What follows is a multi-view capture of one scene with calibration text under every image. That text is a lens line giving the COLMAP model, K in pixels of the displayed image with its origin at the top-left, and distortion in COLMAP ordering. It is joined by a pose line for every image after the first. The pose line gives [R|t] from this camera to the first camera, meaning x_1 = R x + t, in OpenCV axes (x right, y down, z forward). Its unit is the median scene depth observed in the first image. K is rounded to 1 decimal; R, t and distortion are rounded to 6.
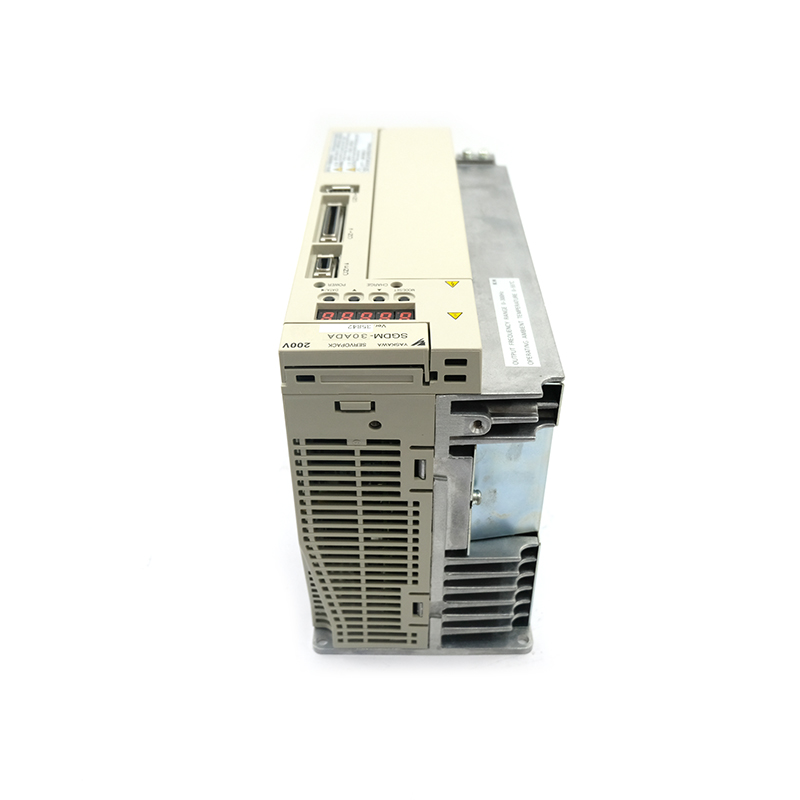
lens RADIAL K [[804.6, 0, 447.7], [0, 804.6, 397.3], [0, 0, 1]] dist [-0.042030, 0.000000]
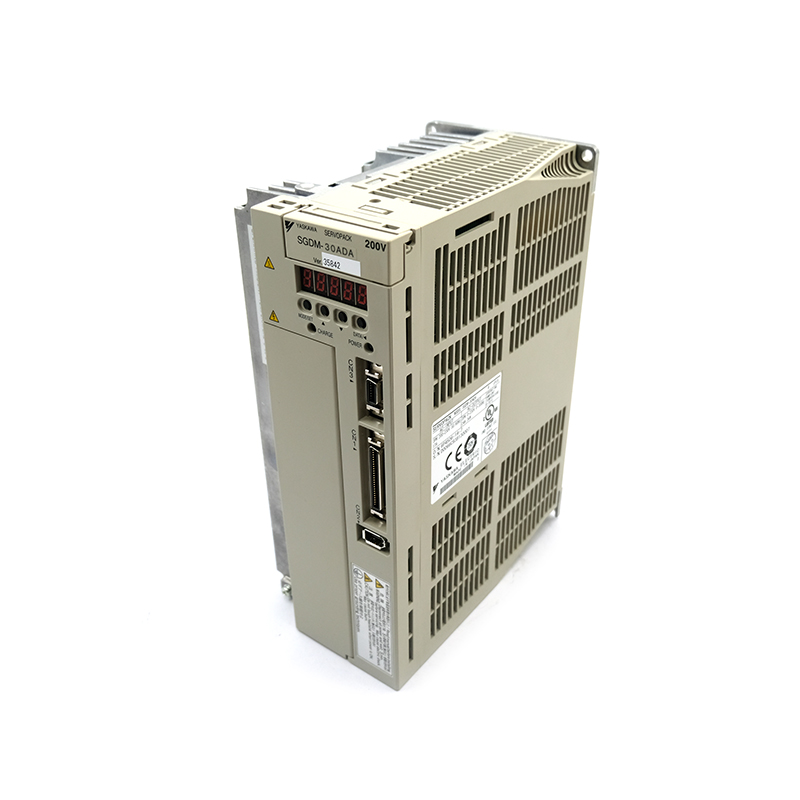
lens RADIAL K [[804.6, 0, 395.5], [0, 804.6, 401.7], [0, 0, 1]] dist [-0.042030, 0.000000]
pose [[-0.804621, -0.333205, 0.491487, -0.619262], [0.489714, -0.840472, 0.231919, -0.363318], [0.335805, 0.427295, 0.839437, 0.175913]]
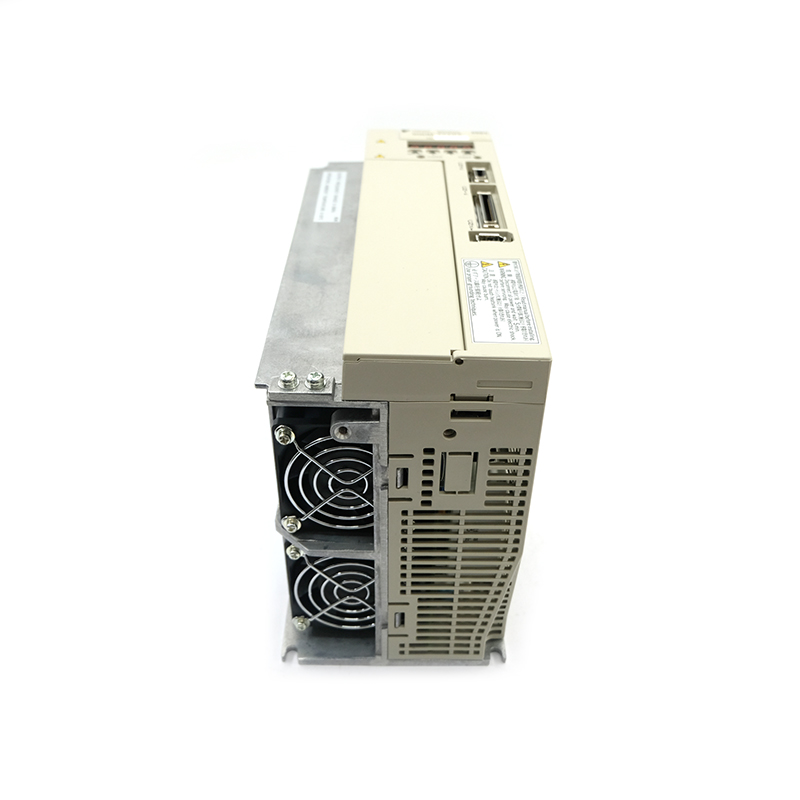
lens RADIAL K [[804.6, 0, 424.6], [0, 804.6, 411.0], [0, 0, 1]] dist [-0.042030, 0.000000]
pose [[-0.998788, -0.048269, -0.009605, -0.068604], [-0.022982, 0.284872, 0.958290, -1.164611], [-0.043520, 0.957349, -0.285636, 1.593997]]
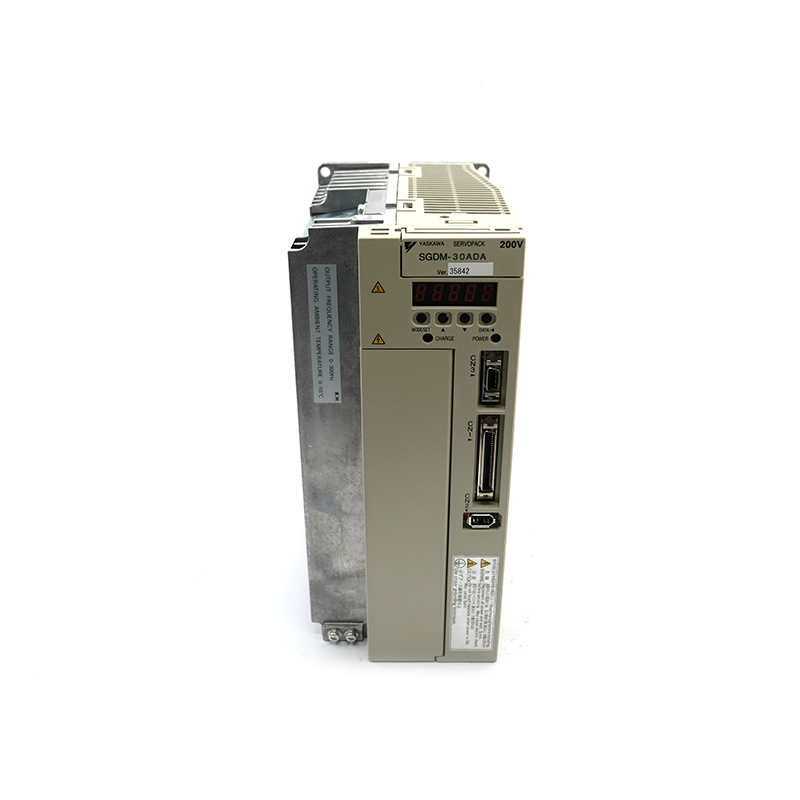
lens RADIAL K [[804.6, 0, 399.1], [0, 804.6, 403.3], [0, 0, 1]] dist [-0.042030, 0.000000]
pose [[-0.999068, -0.032211, -0.028733, 0.005812], [0.015842, -0.892841, 0.450094, -0.650131], [-0.040152, 0.449219, 0.892519, 0.026611]]
